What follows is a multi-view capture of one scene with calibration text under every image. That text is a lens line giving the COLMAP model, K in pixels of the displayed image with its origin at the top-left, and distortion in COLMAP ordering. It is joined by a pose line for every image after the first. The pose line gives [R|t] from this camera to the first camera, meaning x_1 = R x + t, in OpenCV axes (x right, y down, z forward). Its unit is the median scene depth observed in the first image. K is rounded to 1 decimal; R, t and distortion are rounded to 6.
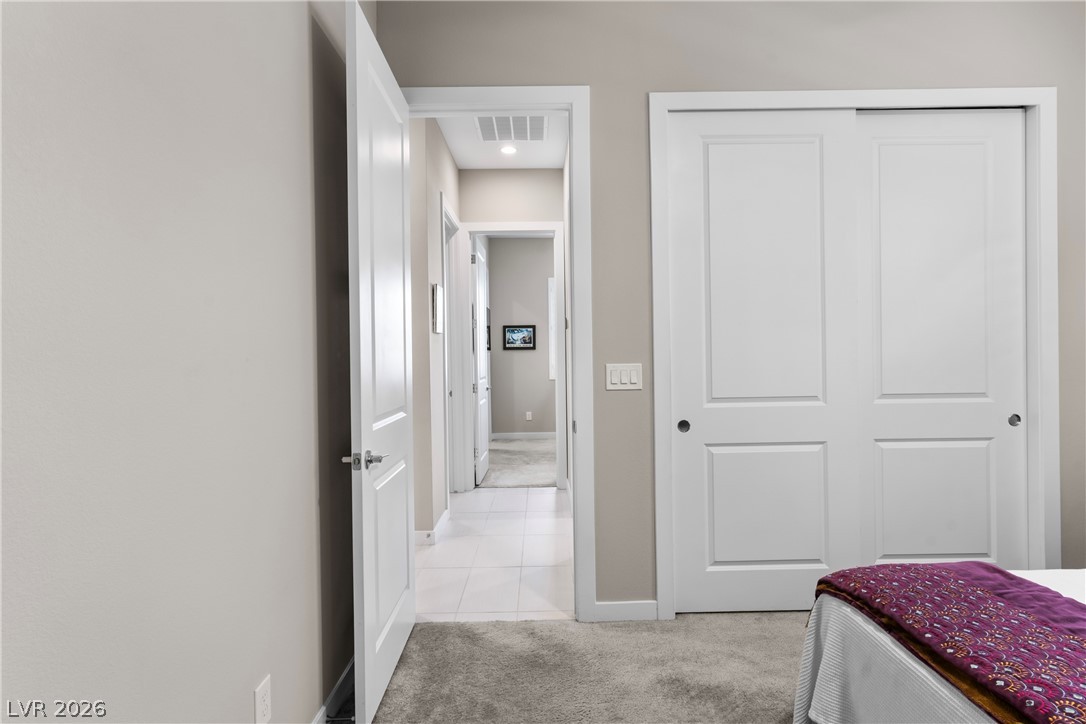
lens RADIAL K [[612.1, 0, 543.2], [0, 612.1, 359.8], [0, 0, 1]] dist [-0.000051, -0.000054]
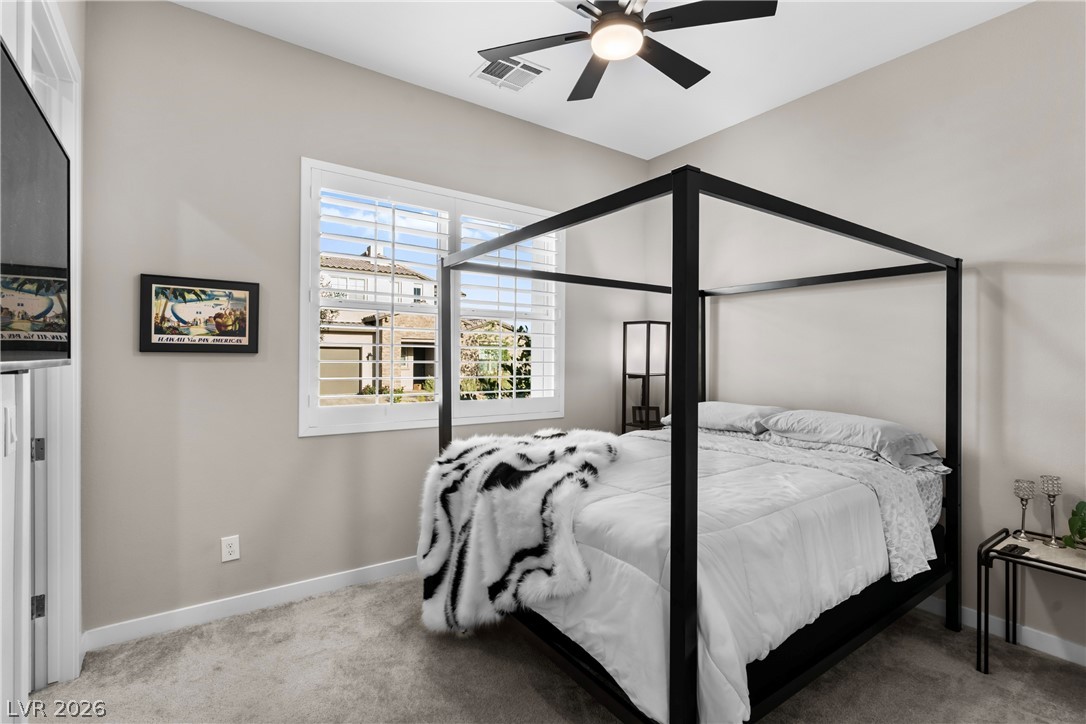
lens RADIAL K [[513.1, 0, 543.3], [0, 513.1, 357.8], [0, 0, 1]] dist [0.000306, -0.000038]
pose [[0.818236, 0.017158, 0.574626, -0.046996], [-0.011757, 0.999845, -0.013114, -0.012291], [-0.574762, 0.003975, 0.818311, 0.669178]]
